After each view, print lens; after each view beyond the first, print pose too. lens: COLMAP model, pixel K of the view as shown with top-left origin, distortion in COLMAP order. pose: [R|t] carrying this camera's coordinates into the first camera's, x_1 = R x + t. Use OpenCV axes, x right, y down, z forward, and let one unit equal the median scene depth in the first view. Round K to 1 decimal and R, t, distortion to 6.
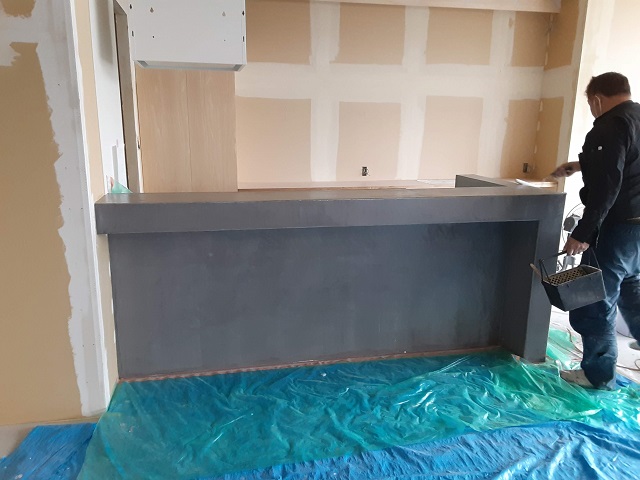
lens RADIAL K [[510.5, 0, 309.1], [0, 510.5, 241.7], [0, 0, 1]] dist [0.106654, -0.143236]
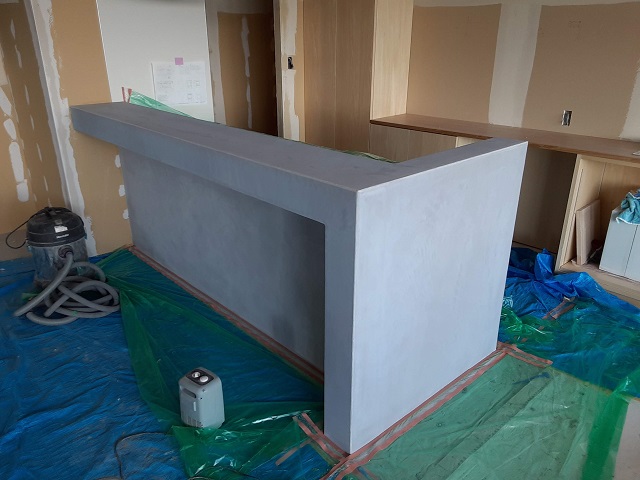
lens RADIAL K [[510.5, 0, 309.1], [0, 510.5, 241.7], [0, 0, 1]] dist [0.106654, -0.143236]
pose [[0.503583, 0.317223, -0.803601, 0.615002], [-0.191012, 0.948013, 0.254530, -0.114083], [0.842567, 0.025321, 0.537997, 0.456142]]
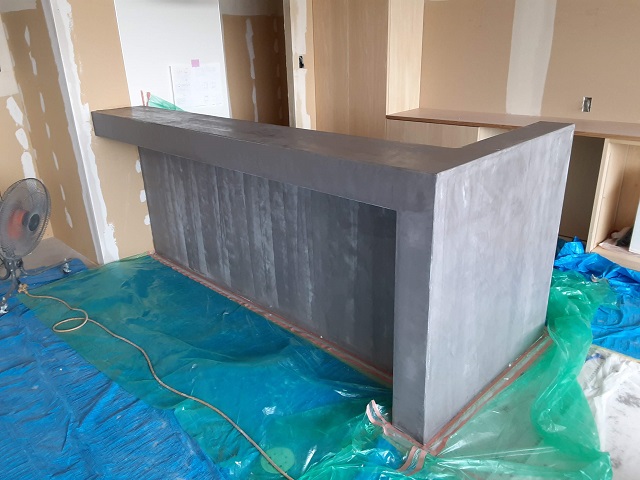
lens RADIAL K [[510.5, 0, 309.1], [0, 510.5, 241.7], [0, 0, 1]] dist [0.106654, -0.143236]
pose [[0.543101, 0.284994, -0.789823, 0.579143], [-0.154444, 0.958494, 0.239657, -0.089899], [0.825342, -0.008175, 0.564574, 0.401119]]
